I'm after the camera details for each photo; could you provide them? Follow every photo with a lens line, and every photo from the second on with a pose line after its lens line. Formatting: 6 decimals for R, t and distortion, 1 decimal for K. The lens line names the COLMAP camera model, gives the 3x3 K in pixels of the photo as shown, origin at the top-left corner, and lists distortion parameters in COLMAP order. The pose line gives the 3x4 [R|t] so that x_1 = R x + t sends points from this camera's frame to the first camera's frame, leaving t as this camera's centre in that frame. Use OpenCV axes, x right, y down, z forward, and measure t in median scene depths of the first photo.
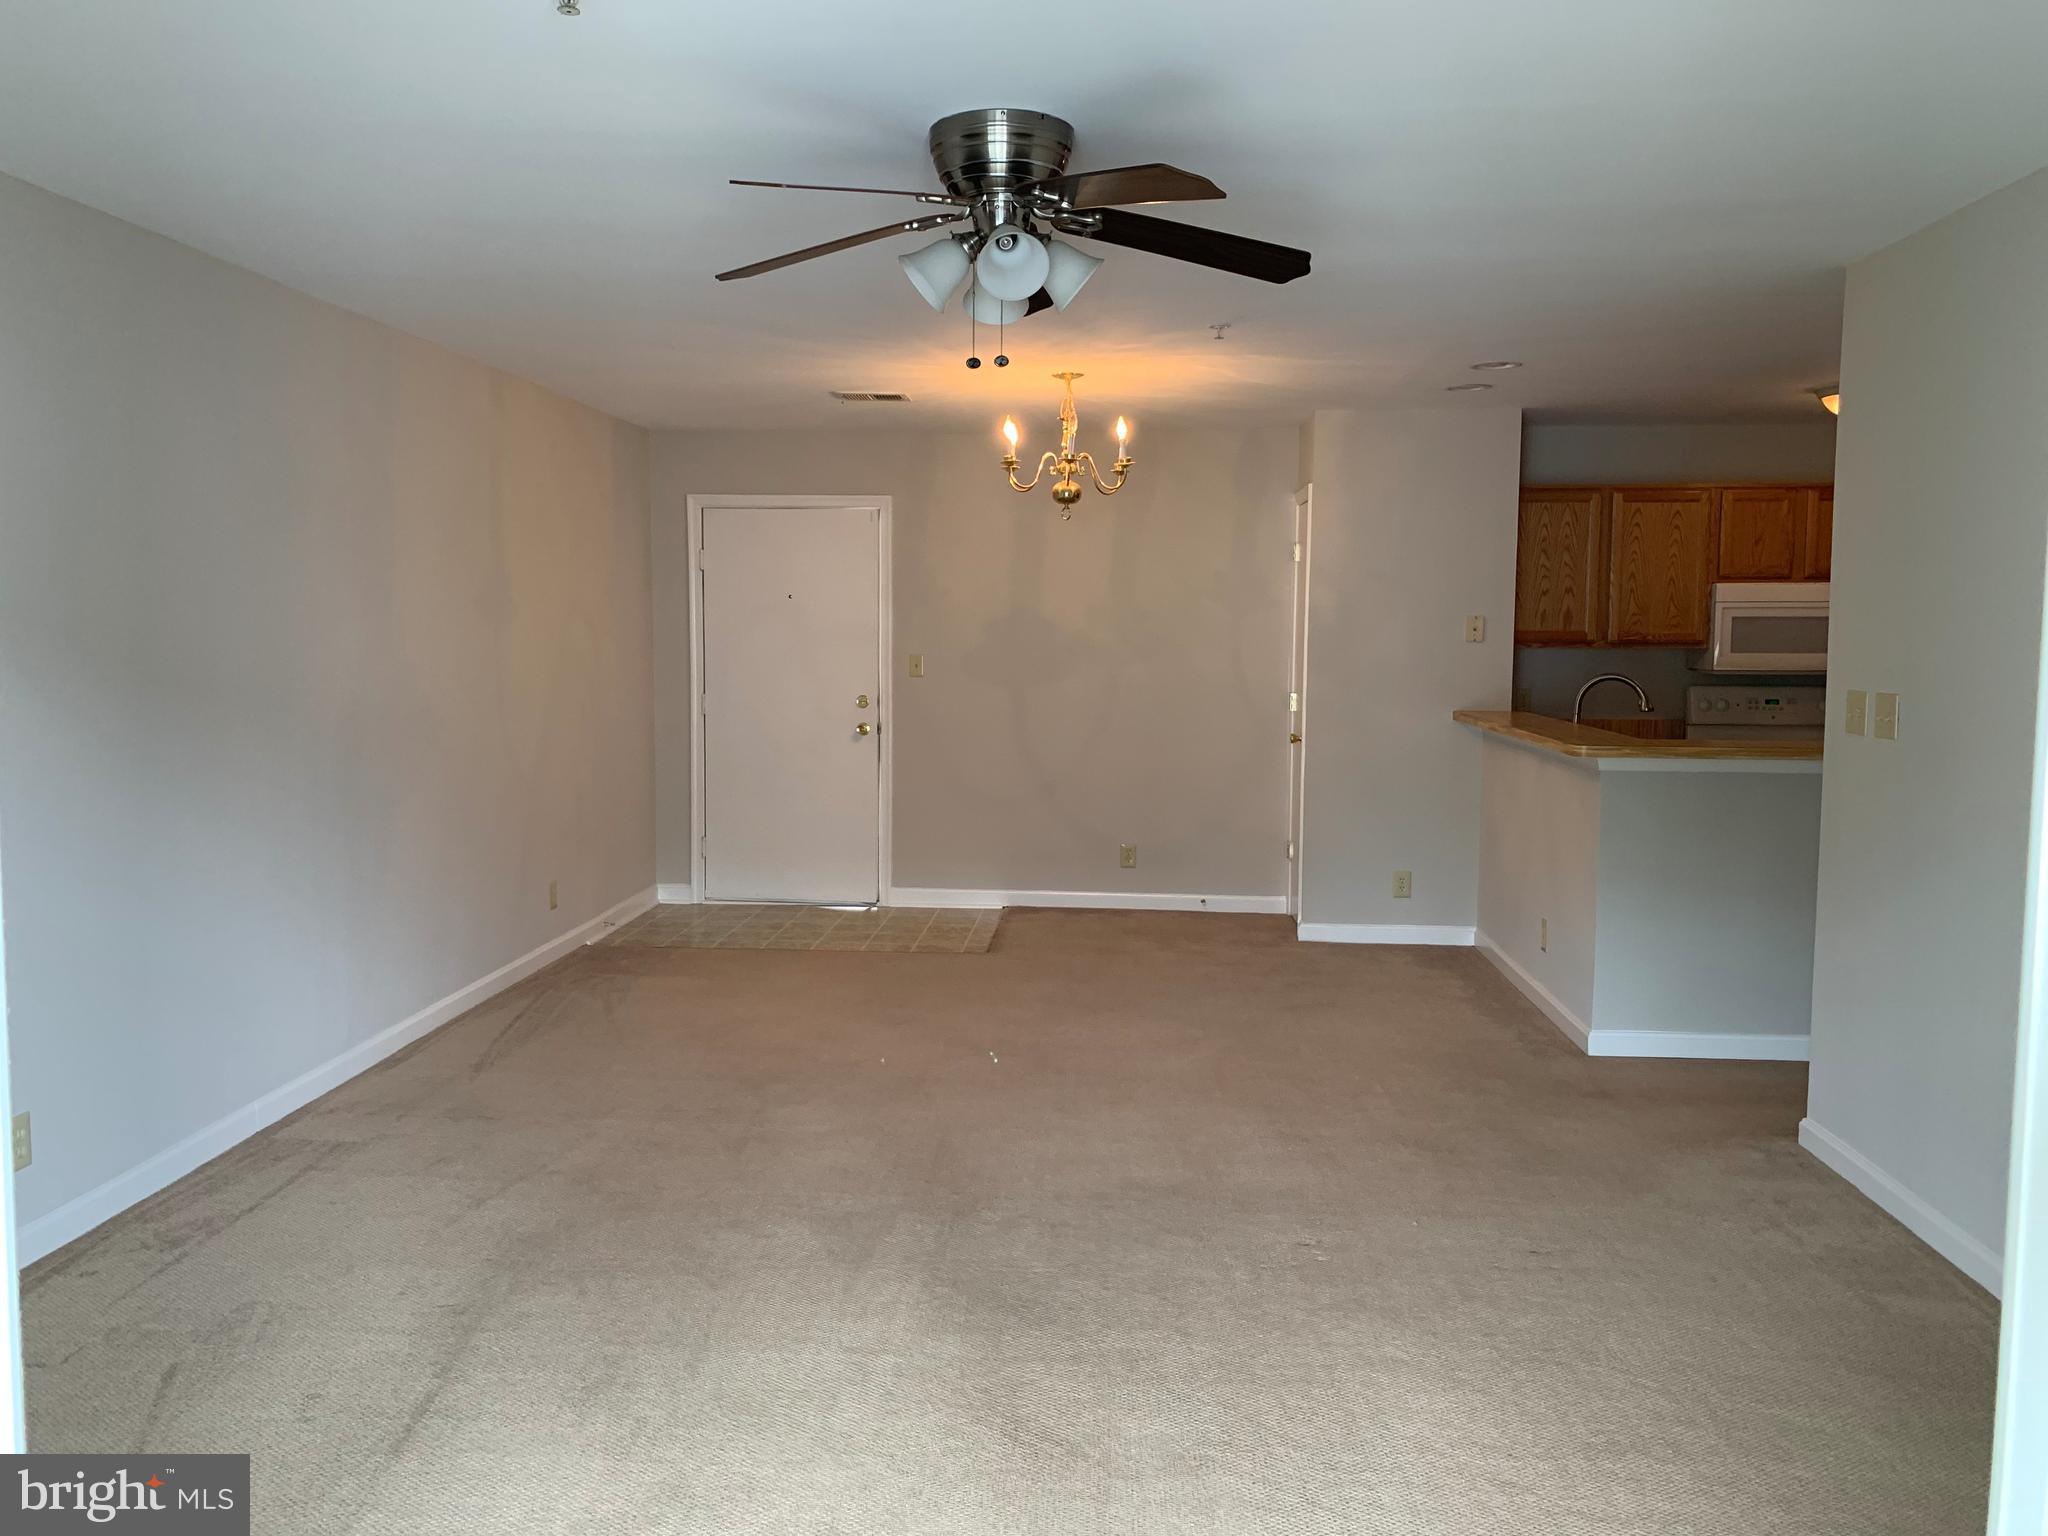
lens RADIAL K [[1565.1, 0, 1030.2], [0, 1565.1, 716.8], [0, 0, 1]] dist [0.049932, -0.063763]
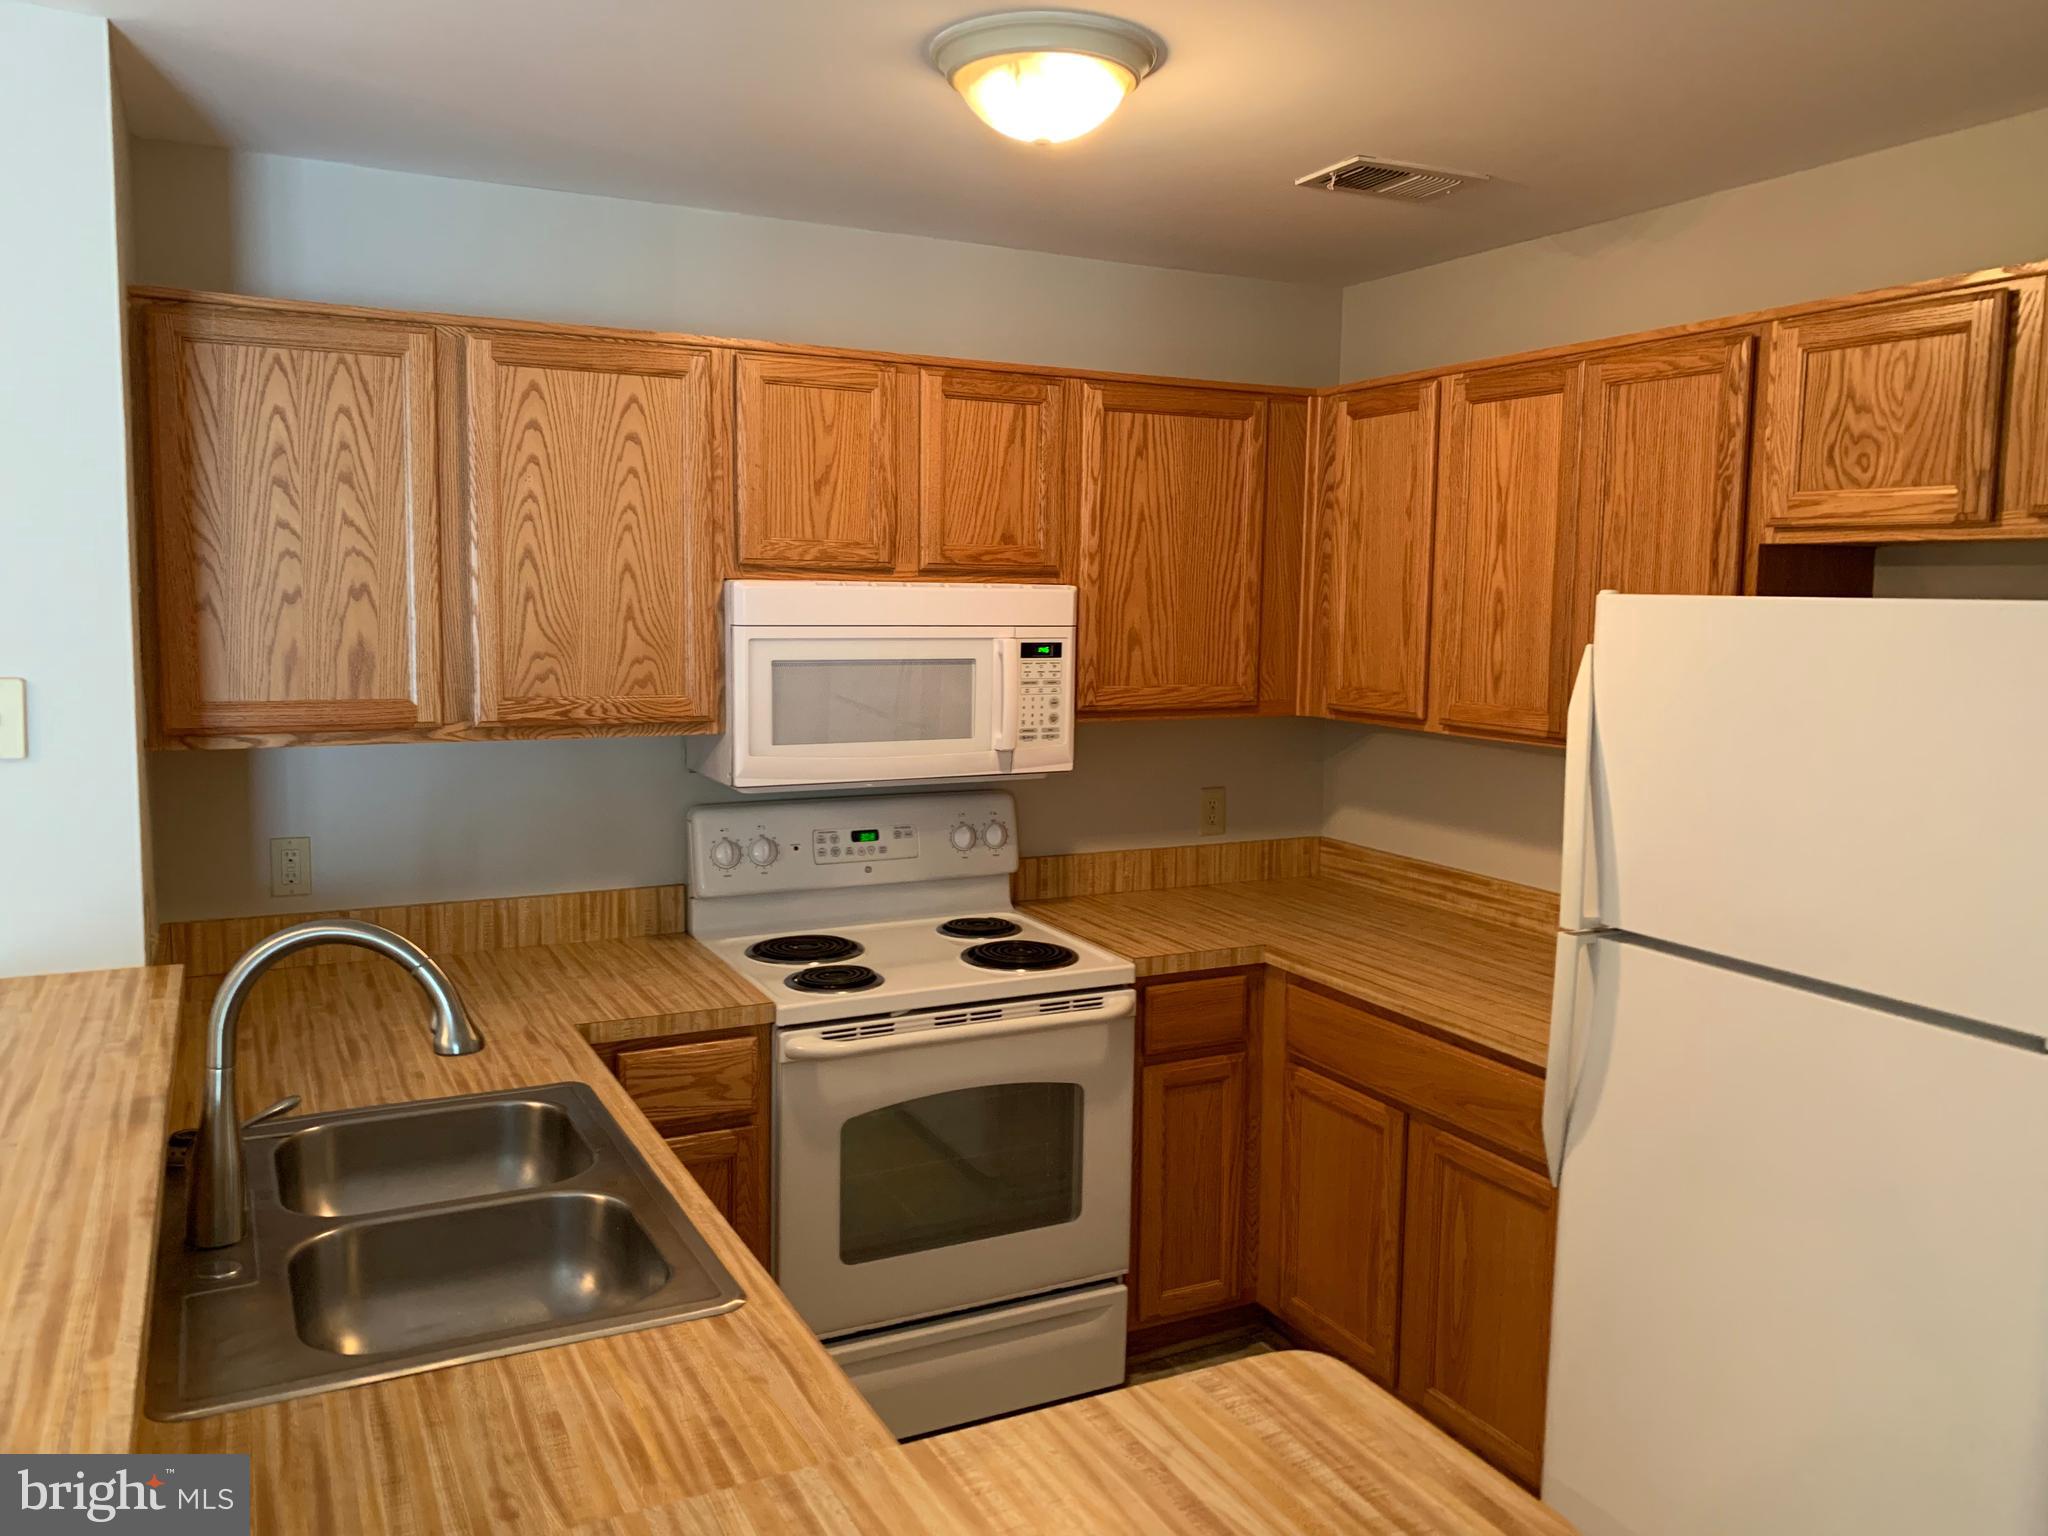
lens RADIAL K [[1565.1, 0, 1032.2], [0, 1565.1, 760.9], [0, 0, 1]] dist [0.049932, -0.063763]
pose [[0.865329, -0.045666, 0.499119, 0.292592], [0.020789, 0.998254, 0.055291, -0.057820], [-0.500773, -0.037469, 0.864768, 0.594988]]
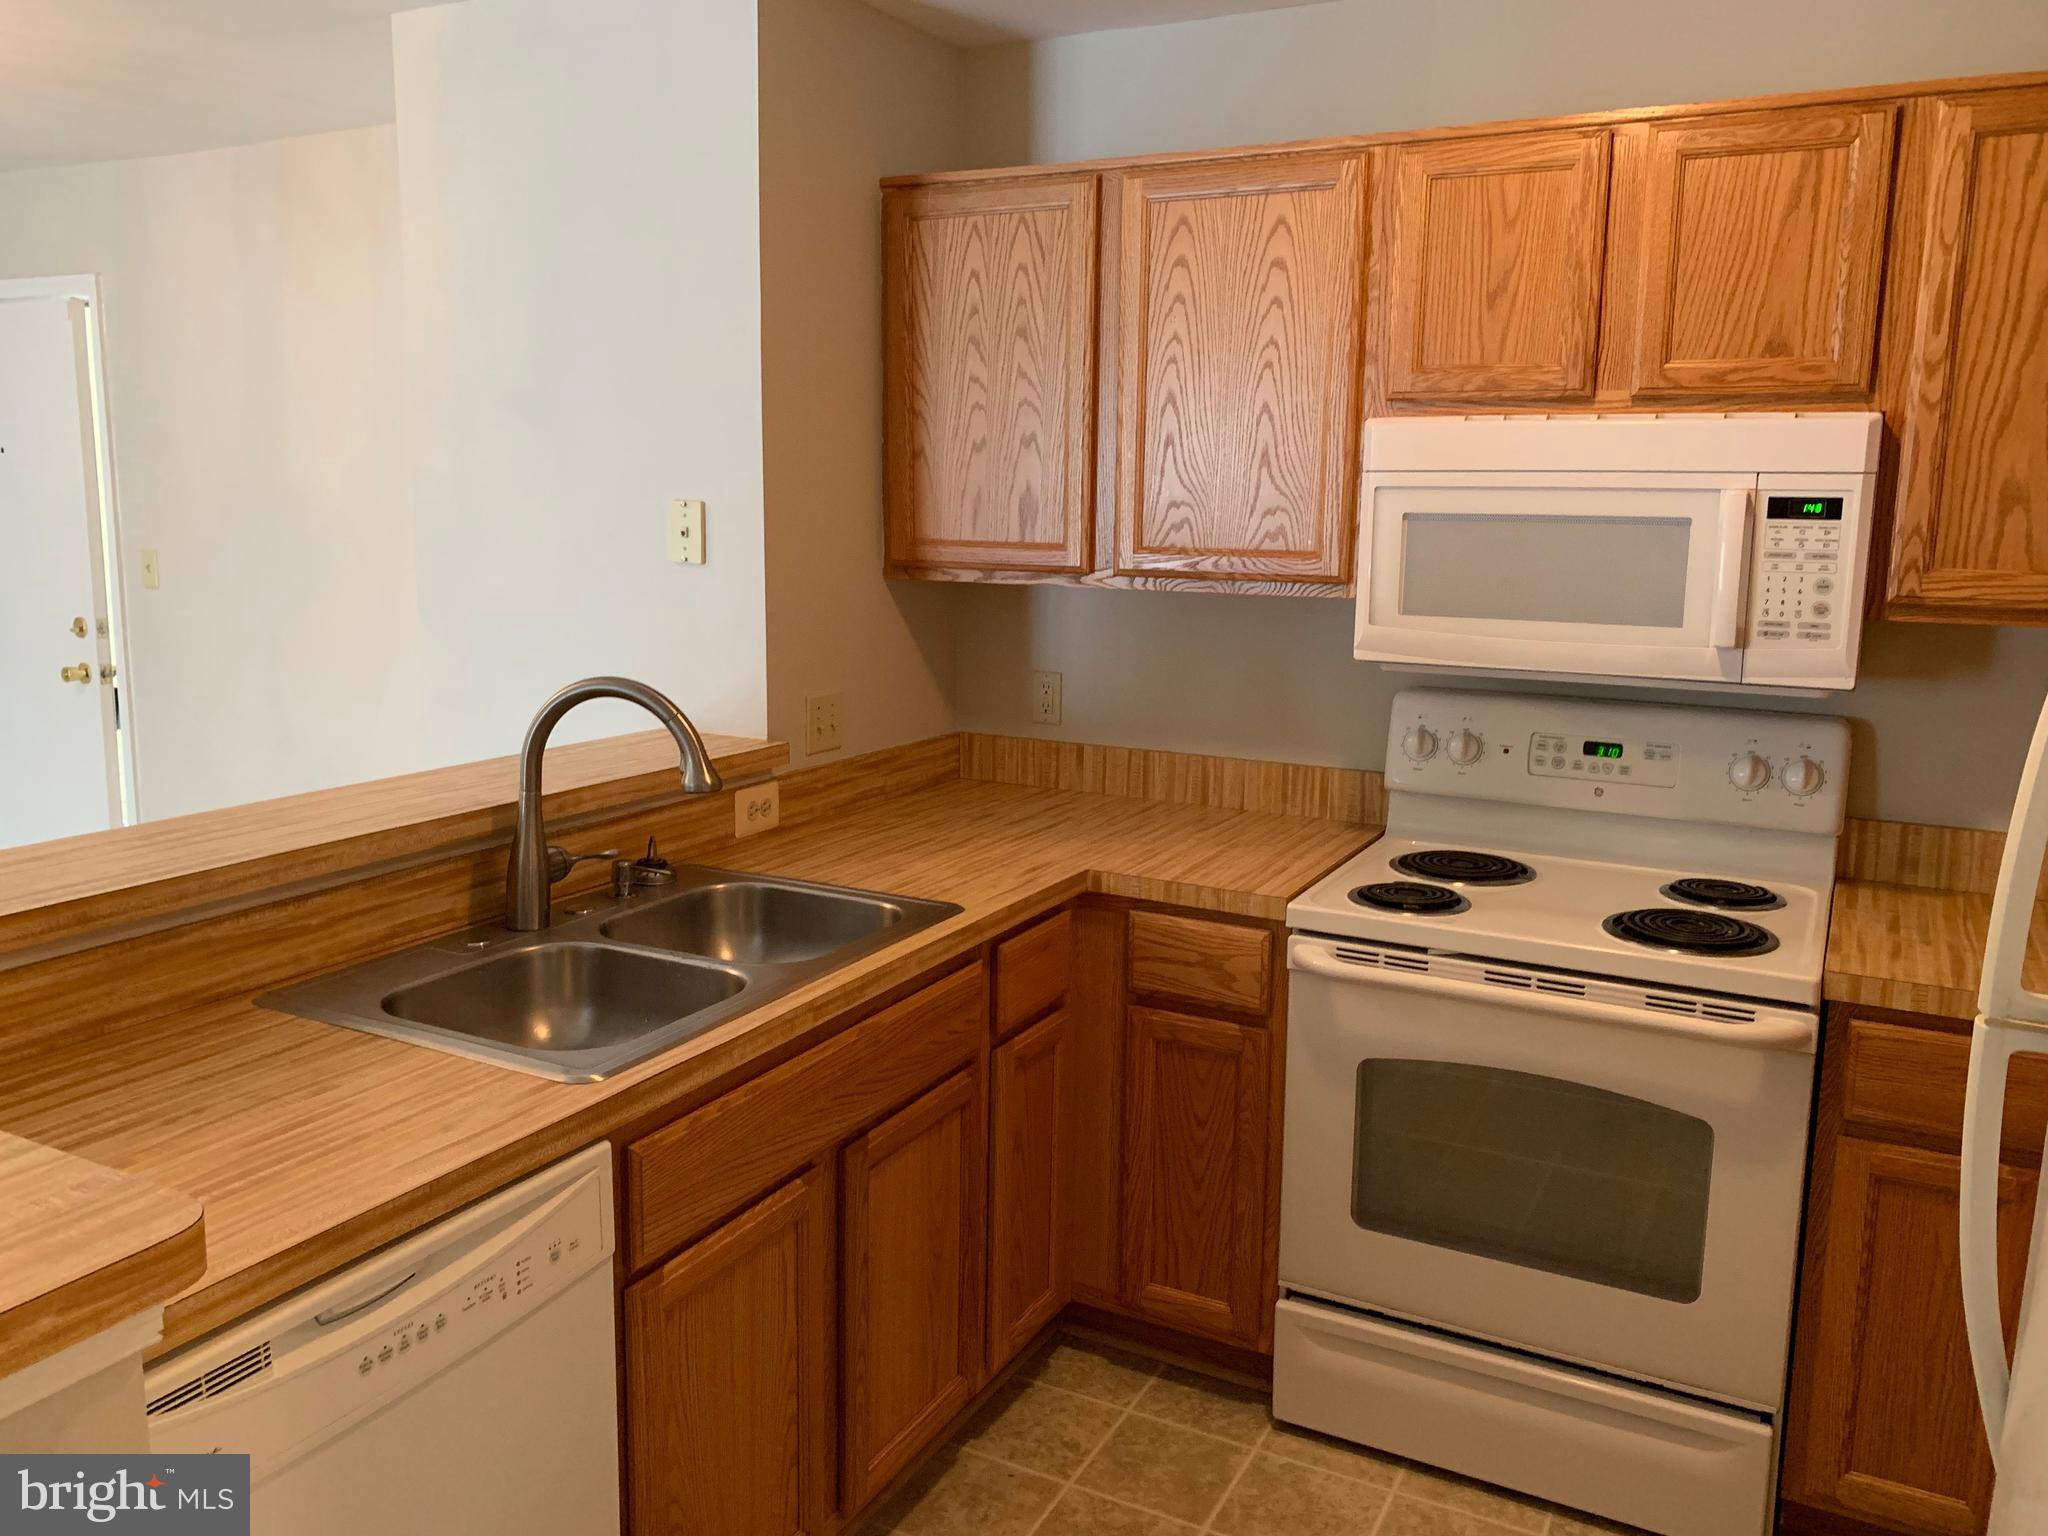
lens RADIAL K [[1565.1, 0, 1013.8], [0, 1565.1, 763.5], [0, 0, 1]] dist [0.049932, -0.063763]
pose [[0.905629, 0.083996, -0.415670, 0.514680], [-0.039563, 0.992648, 0.114390, -0.044041], [0.422222, -0.087150, 0.902293, 0.629878]]
